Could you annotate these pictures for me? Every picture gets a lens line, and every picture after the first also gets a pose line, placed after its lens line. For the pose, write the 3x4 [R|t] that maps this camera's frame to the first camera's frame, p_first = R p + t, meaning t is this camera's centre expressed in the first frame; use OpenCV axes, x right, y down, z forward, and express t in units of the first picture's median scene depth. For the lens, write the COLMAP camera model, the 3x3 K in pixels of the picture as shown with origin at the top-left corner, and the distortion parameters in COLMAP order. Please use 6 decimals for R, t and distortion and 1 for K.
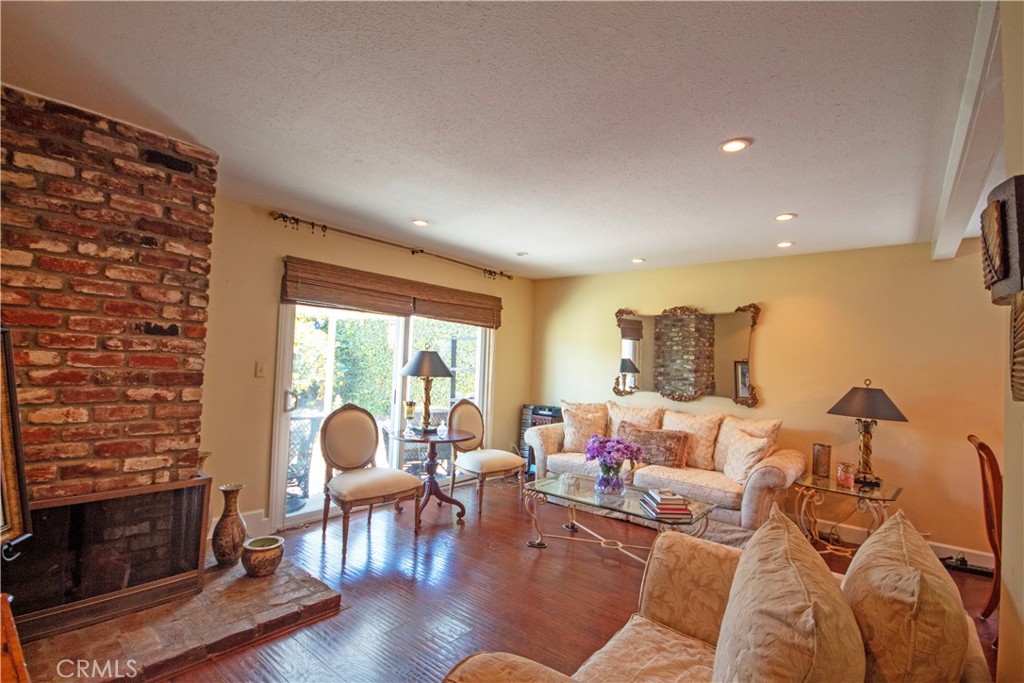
lens RADIAL K [[473.3, 0, 512.1], [0, 473.3, 347.7], [0, 0, 1]] dist [-0.004902, -0.001176]
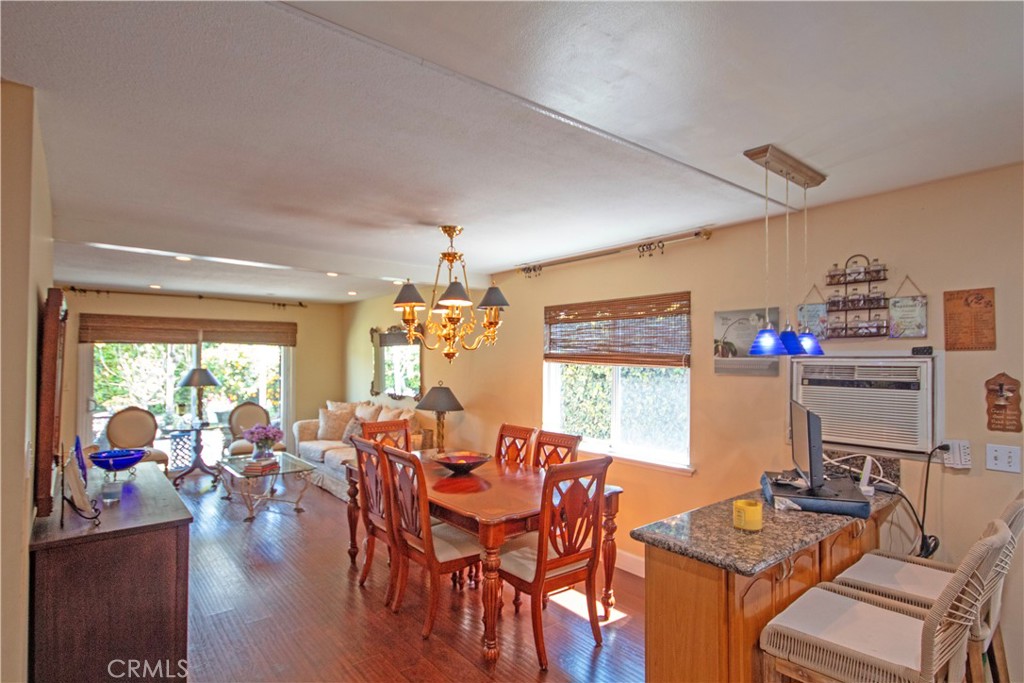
lens RADIAL K [[519.0, 0, 510.9], [0, 519.0, 348.2], [0, 0, 1]] dist [0.003809, 0.000603]
pose [[0.980939, -0.039770, -0.190202, 1.061506], [0.040678, 0.999172, 0.000870, -0.017146], [0.190010, -0.008591, 0.981745, -0.366161]]
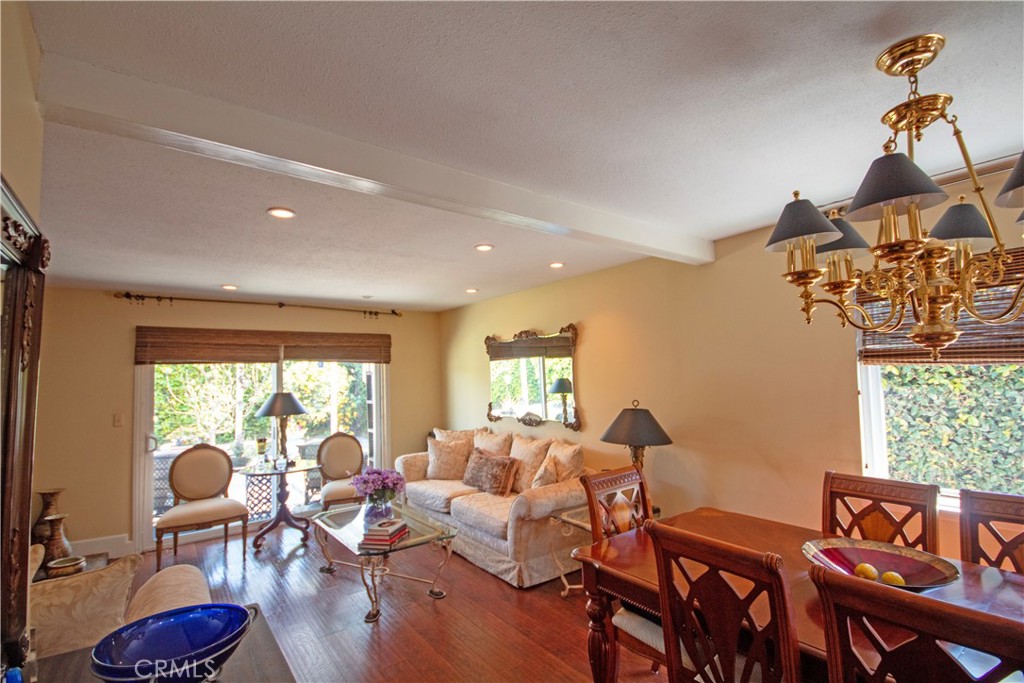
lens RADIAL K [[473.3, 0, 512.1], [0, 473.3, 347.7], [0, 0, 1]] dist [-0.004902, -0.001176]
pose [[0.970010, -0.081115, -0.229130, 0.634321], [0.073068, 0.996382, -0.043402, -0.011376], [0.231822, 0.025359, 0.972428, 0.024382]]
